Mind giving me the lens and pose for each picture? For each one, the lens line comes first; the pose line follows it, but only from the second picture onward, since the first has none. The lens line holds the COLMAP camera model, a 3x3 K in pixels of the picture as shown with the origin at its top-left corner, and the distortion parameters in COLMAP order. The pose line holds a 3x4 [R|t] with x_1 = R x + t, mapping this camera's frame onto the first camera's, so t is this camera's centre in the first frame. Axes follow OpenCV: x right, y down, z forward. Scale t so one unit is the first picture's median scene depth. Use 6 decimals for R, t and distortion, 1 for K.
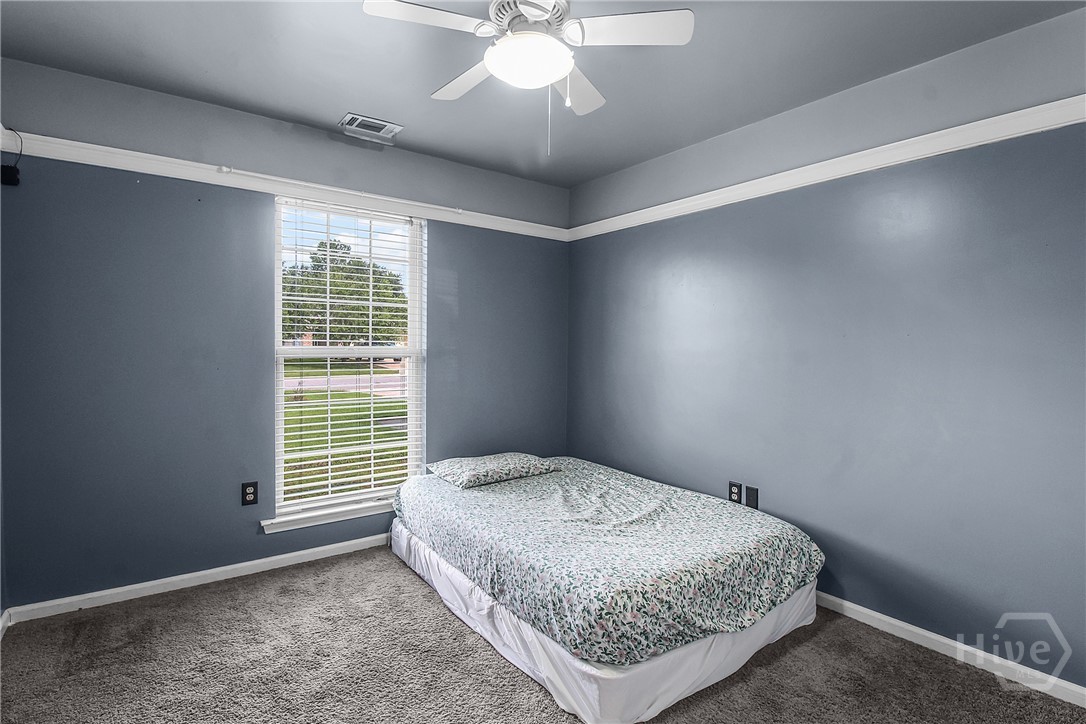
lens RADIAL K [[514.1, 0, 542.0], [0, 514.1, 356.9], [0, 0, 1]] dist [0.001005, -0.015424]
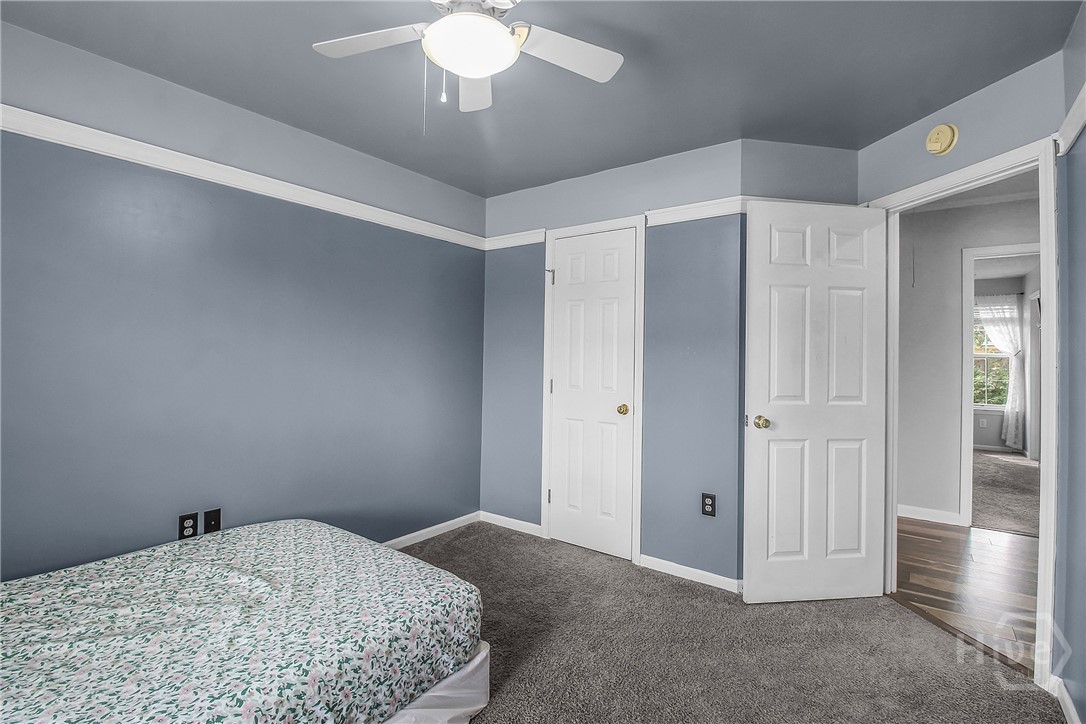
lens RADIAL K [[510.7, 0, 549.8], [0, 510.7, 346.7], [0, 0, 1]] dist [-0.000373, -0.014117]
pose [[-0.287017, -0.003522, 0.957919, -0.826370], [0.000383, 0.999993, 0.003791, -0.036553], [-0.957925, 0.001455, -0.287014, 0.999227]]
